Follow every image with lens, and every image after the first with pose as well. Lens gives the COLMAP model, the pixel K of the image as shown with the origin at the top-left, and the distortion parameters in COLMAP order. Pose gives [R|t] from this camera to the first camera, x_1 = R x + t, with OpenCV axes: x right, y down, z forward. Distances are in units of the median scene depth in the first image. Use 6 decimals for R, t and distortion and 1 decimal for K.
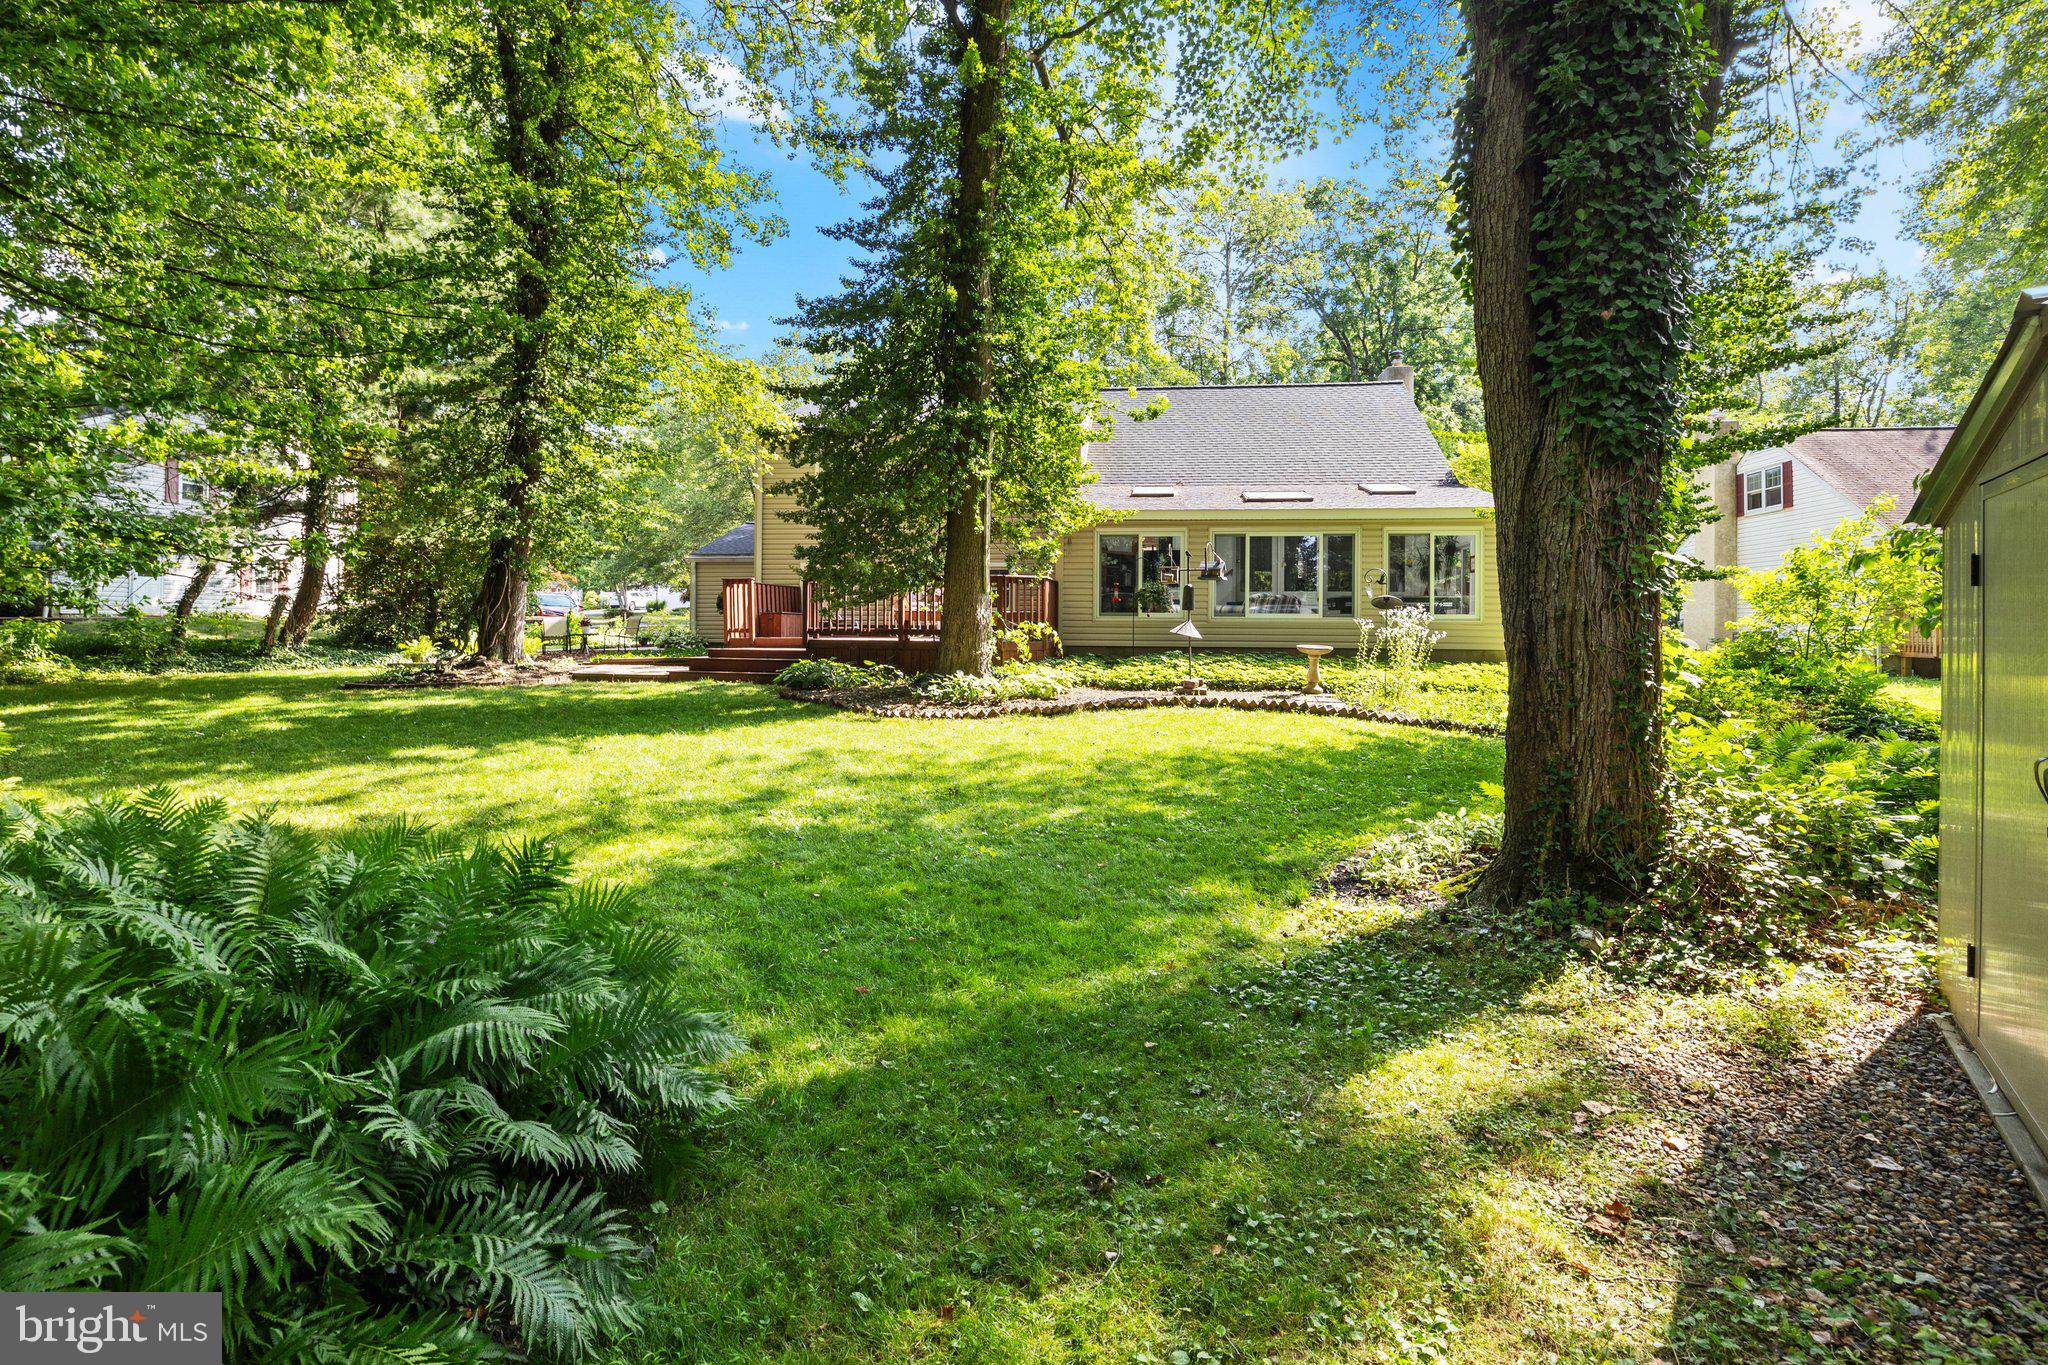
lens RADIAL K [[980.4, 0, 1031.2], [0, 980.4, 643.4], [0, 0, 1]] dist [-0.000856, 0.000033]
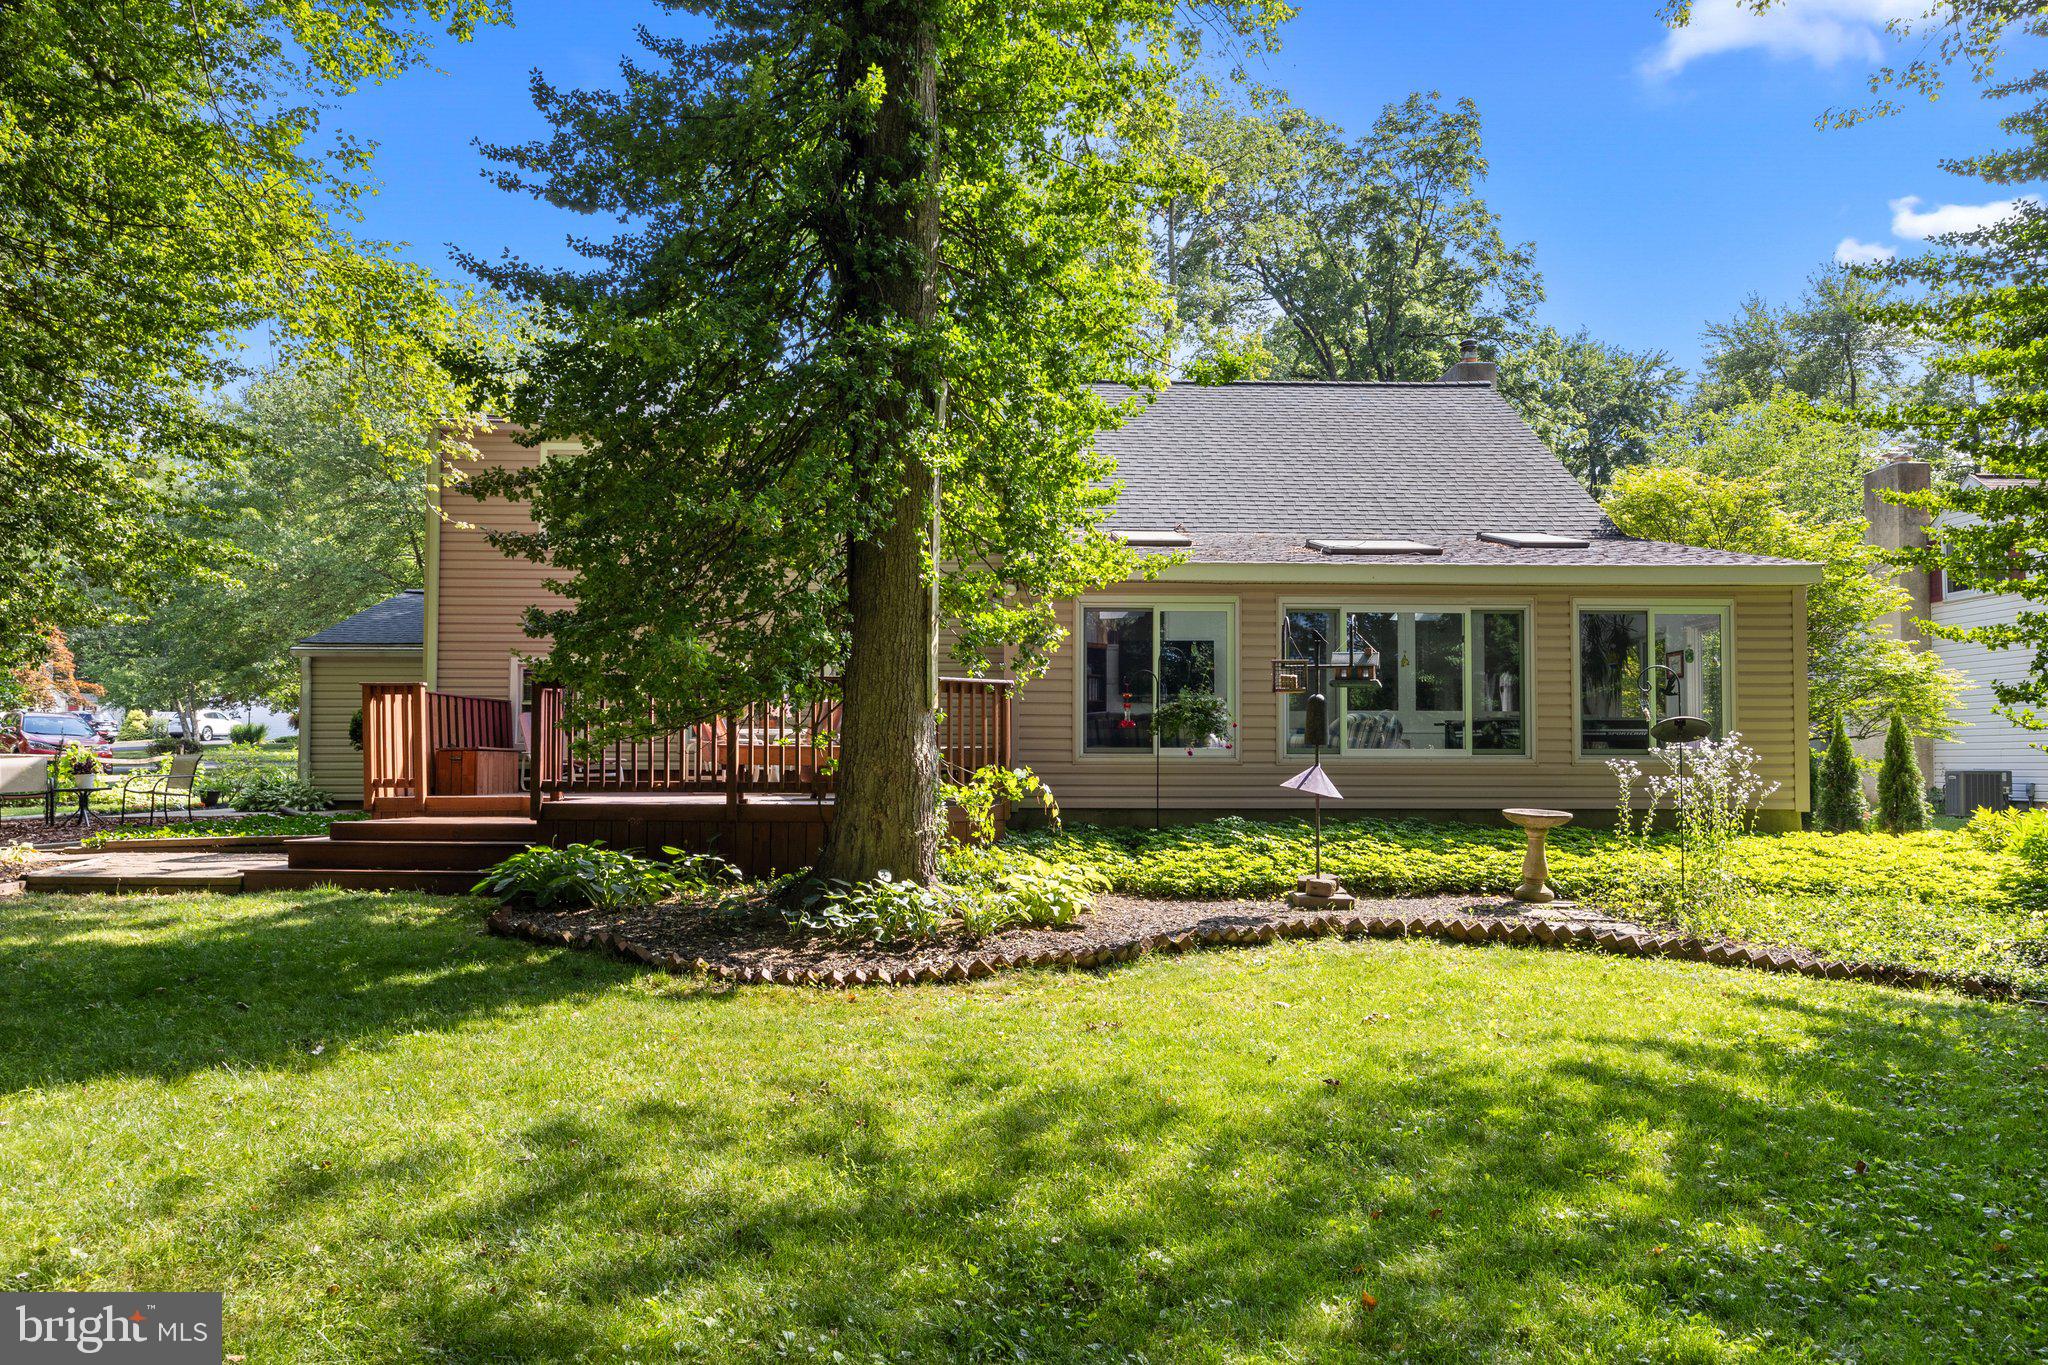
lens RADIAL K [[1385.8, 0, 1029.5], [0, 1385.8, 745.0], [0, 0, 1]] dist [0.003107, 0.000587]
pose [[0.989511, -0.001802, 0.144446, -0.091852], [0.006046, 0.999563, -0.028947, -0.012910], [-0.144331, 0.029517, 0.989089, 0.289778]]
